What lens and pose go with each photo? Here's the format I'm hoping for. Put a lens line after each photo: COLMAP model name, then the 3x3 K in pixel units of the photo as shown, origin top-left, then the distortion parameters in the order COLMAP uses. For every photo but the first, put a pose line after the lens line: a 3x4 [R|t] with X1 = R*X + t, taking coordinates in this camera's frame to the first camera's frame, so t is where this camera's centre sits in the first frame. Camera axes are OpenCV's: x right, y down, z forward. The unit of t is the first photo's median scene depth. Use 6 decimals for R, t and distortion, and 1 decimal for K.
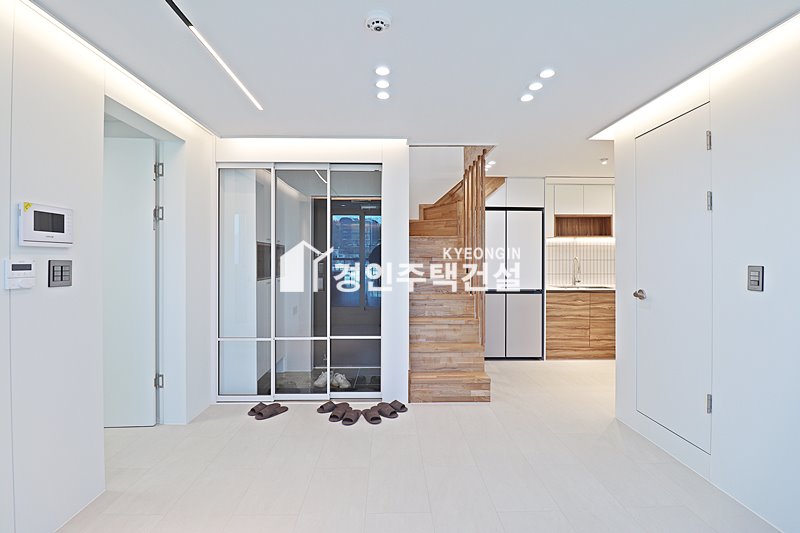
lens RADIAL K [[368.8, 0, 398.8], [0, 368.8, 259.7], [0, 0, 1]] dist [0.000546, -0.012090]
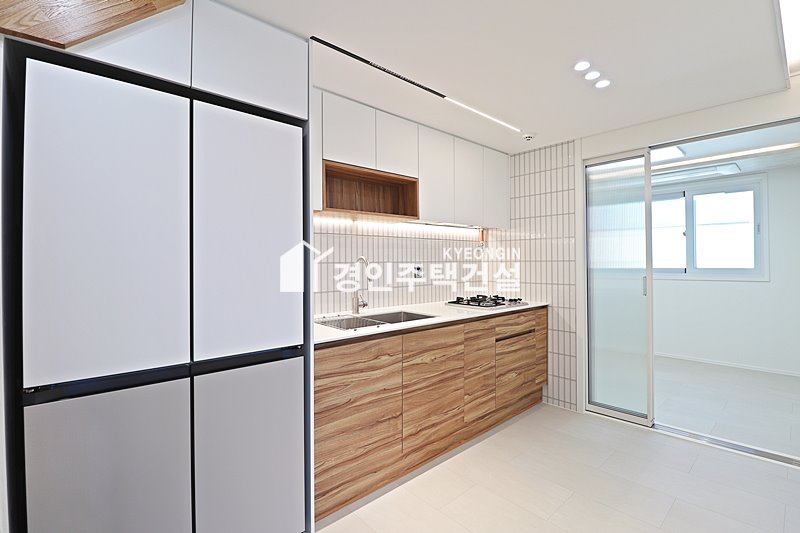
lens RADIAL K [[368.8, 0, 398.8], [0, 368.8, 259.7], [0, 0, 1]] dist [0.000546, -0.012090]
pose [[0.761570, -0.002721, 0.648077, 0.312338], [0.008671, 0.999944, -0.005991, 0.000917], [-0.648025, 0.010182, 0.761551, 0.922270]]
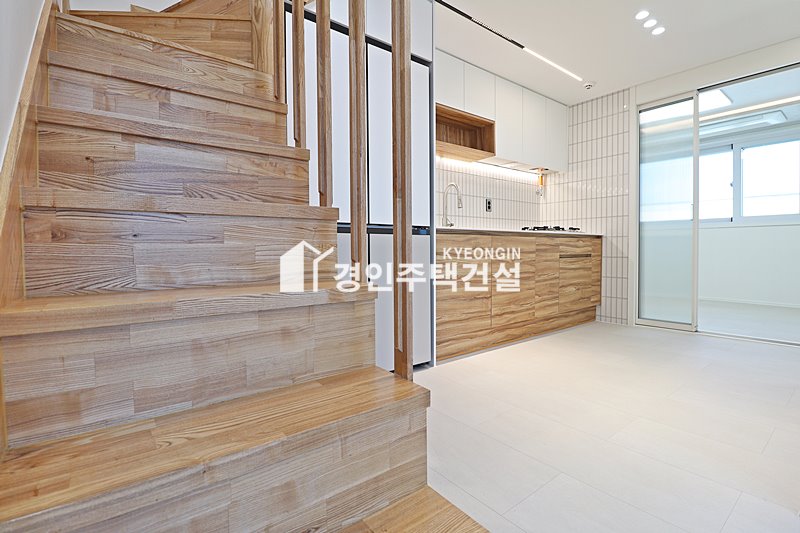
lens RADIAL K [[368.8, 0, 398.8], [0, 368.8, 259.7], [0, 0, 1]] dist [0.000546, -0.012090]
pose [[0.811723, -0.024845, 0.583514, 0.084077], [0.010071, 0.999542, 0.028549, 0.154690], [-0.583956, -0.017297, 0.811601, 0.860826]]
